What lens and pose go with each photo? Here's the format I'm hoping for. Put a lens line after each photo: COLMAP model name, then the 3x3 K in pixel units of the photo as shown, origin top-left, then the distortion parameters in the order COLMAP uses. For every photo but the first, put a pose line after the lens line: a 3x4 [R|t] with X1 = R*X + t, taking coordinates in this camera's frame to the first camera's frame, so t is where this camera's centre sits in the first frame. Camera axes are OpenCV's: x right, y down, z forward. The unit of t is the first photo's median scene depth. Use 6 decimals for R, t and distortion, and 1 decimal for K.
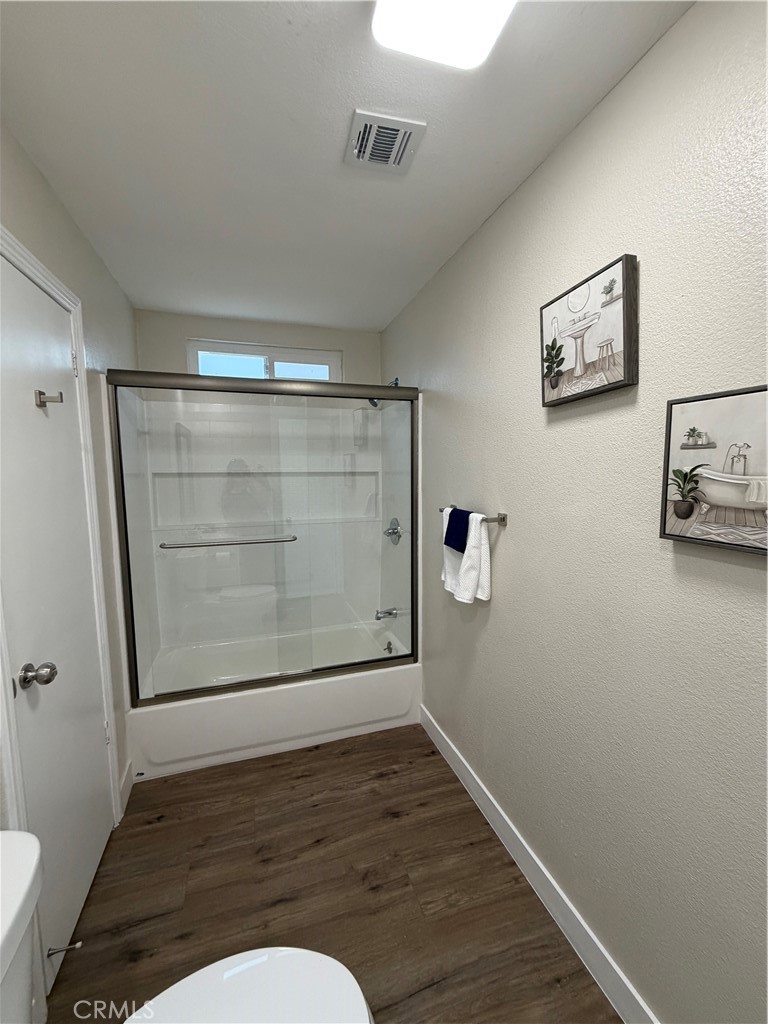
lens RADIAL K [[412.4, 0, 383.5], [0, 412.4, 508.5], [0, 0, 1]] dist [-0.000036, 0.000243]
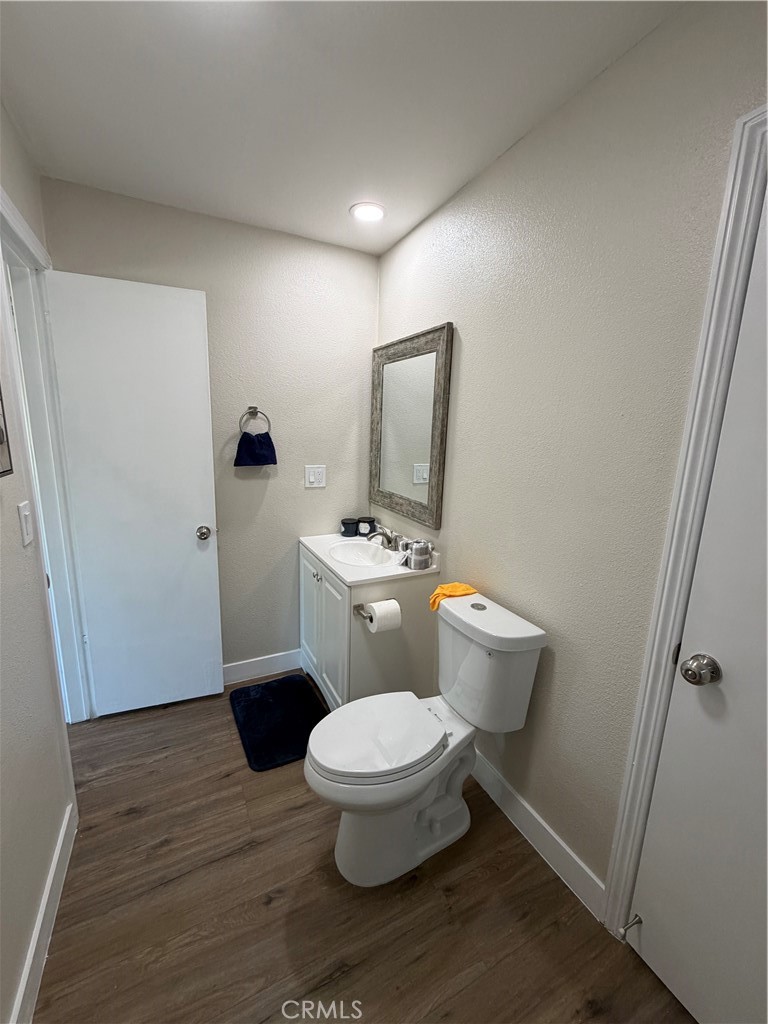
lens RADIAL K [[410.2, 0, 379.6], [0, 410.2, 510.1], [0, 0, 1]] dist [0.000738, 0.000555]
pose [[-0.988226, 0.011363, -0.152580, -0.046981], [-0.034654, 0.954699, 0.295547, -0.132332], [0.149026, 0.297355, -0.943065, 1.471889]]
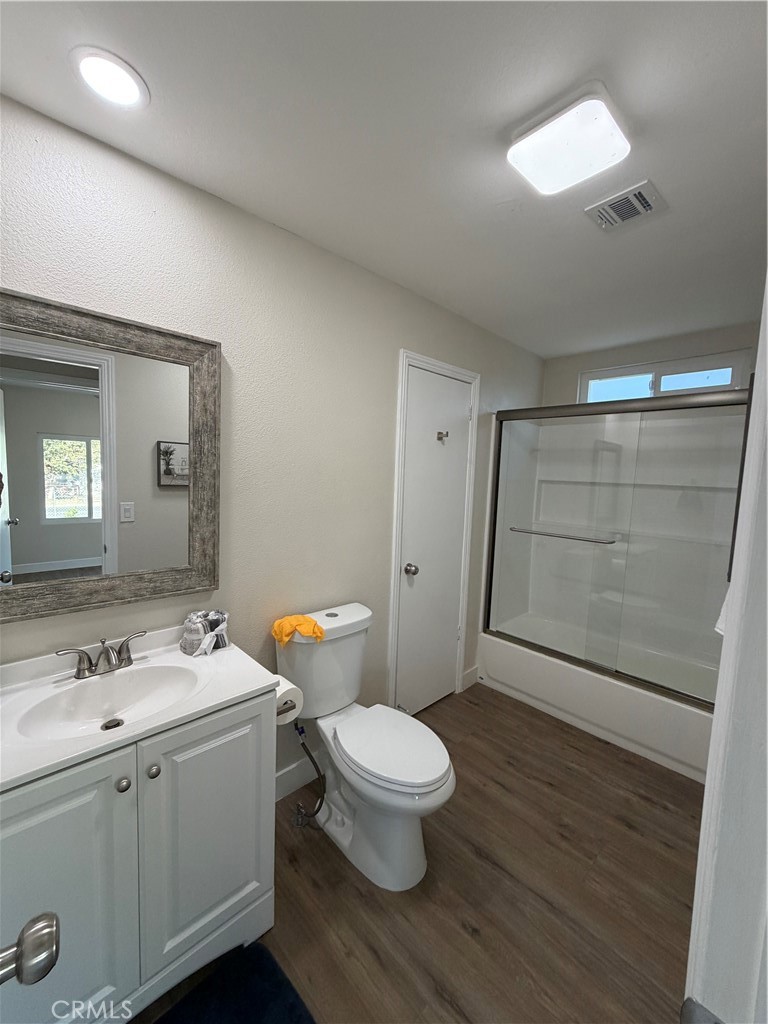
lens RADIAL K [[410.2, 0, 379.6], [0, 410.2, 510.1], [0, 0, 1]] dist [0.000738, 0.000555]
pose [[0.436583, 0.105646, -0.893440, 0.826767], [-0.133316, 0.989715, 0.051885, 0.019393], [0.889732, 0.096457, 0.446177, -0.084762]]
